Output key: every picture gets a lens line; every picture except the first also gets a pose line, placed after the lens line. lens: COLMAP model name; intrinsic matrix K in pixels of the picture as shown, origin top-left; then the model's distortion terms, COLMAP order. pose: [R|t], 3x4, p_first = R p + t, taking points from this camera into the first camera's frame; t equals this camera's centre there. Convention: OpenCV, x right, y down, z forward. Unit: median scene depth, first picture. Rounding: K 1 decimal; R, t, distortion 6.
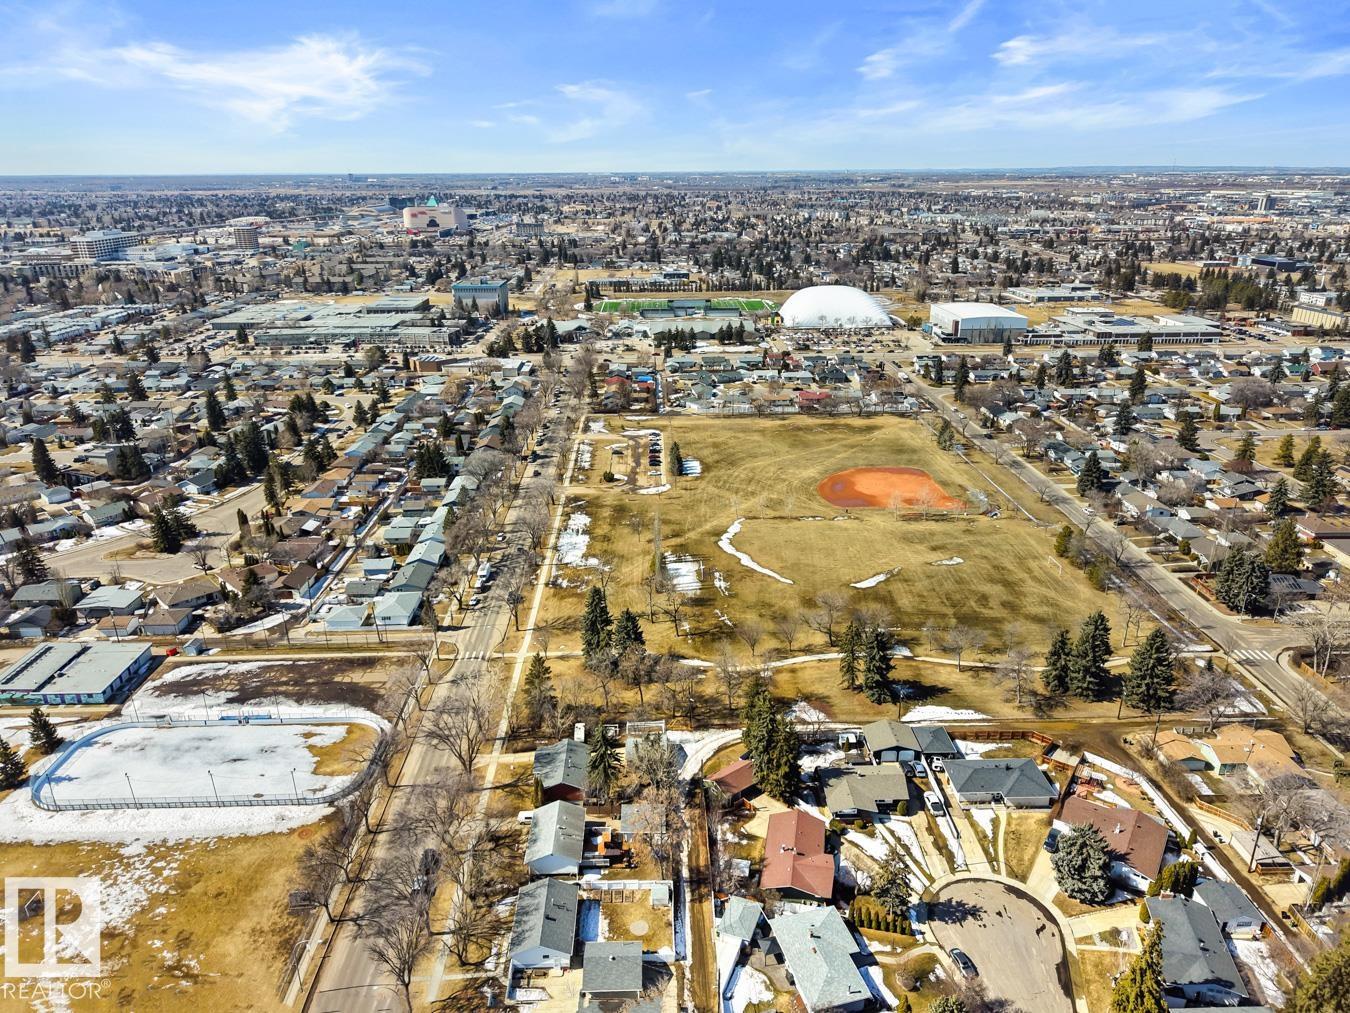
lens RADIAL K [[895.7, 0, 677.2], [0, 895.7, 509.7], [0, 0, 1]] dist [0.043763, -0.057137]
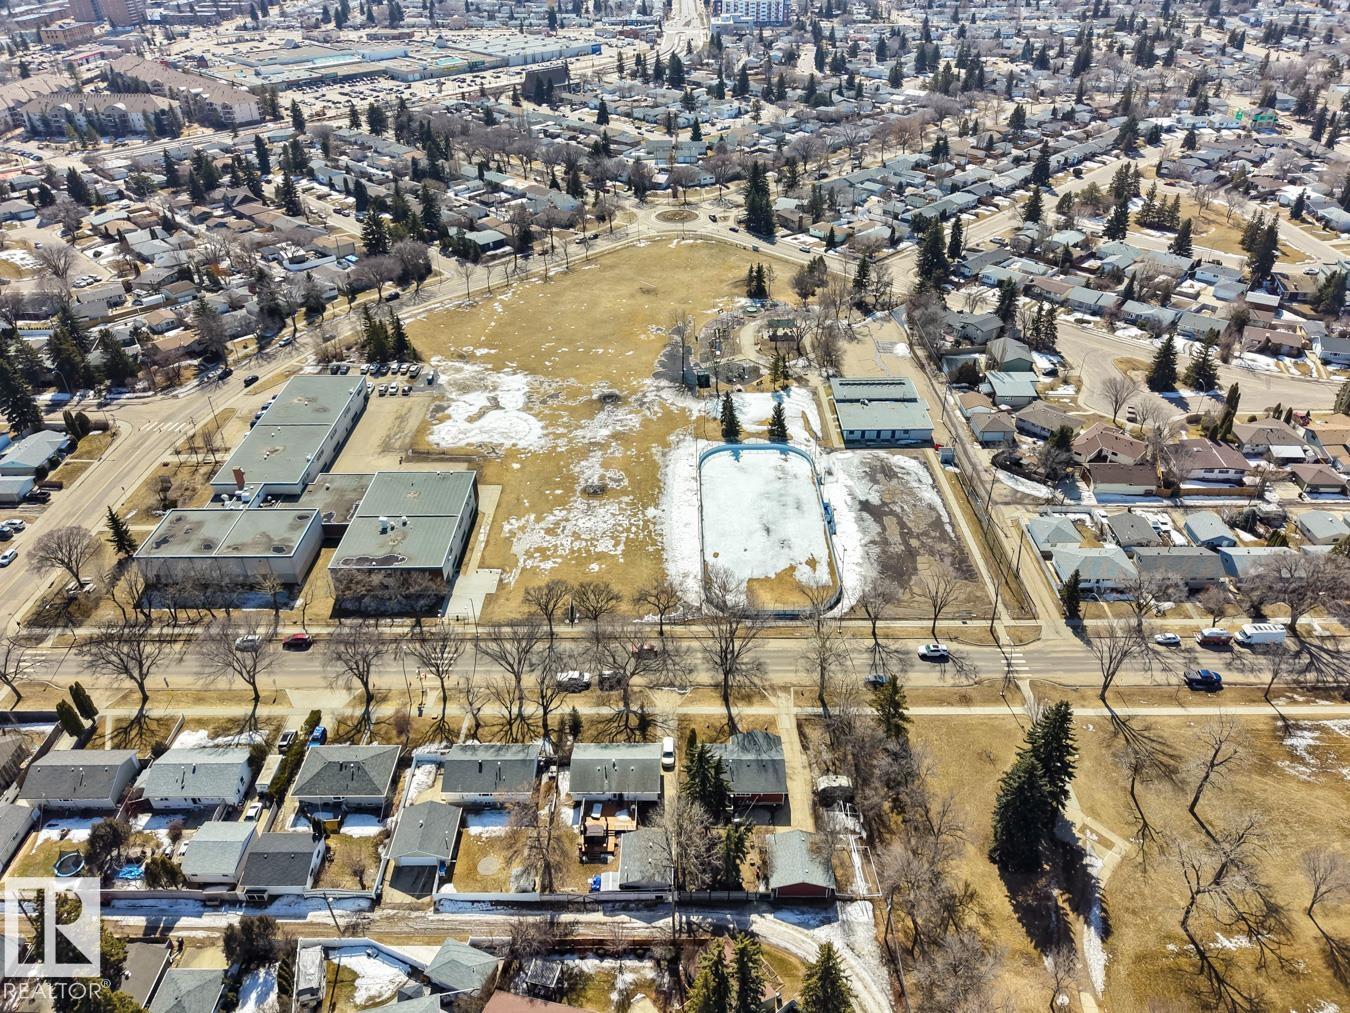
lens RADIAL K [[940.3, 0, 675.0], [0, 940.3, 506.5], [0, 0, 1]] dist [0.008769, -0.002450]
pose [[-0.037256, 0.560550, -0.827282, 0.285522], [-0.342188, 0.770653, 0.537589, -0.207500], [0.938893, 0.303114, 0.163102, 0.490816]]
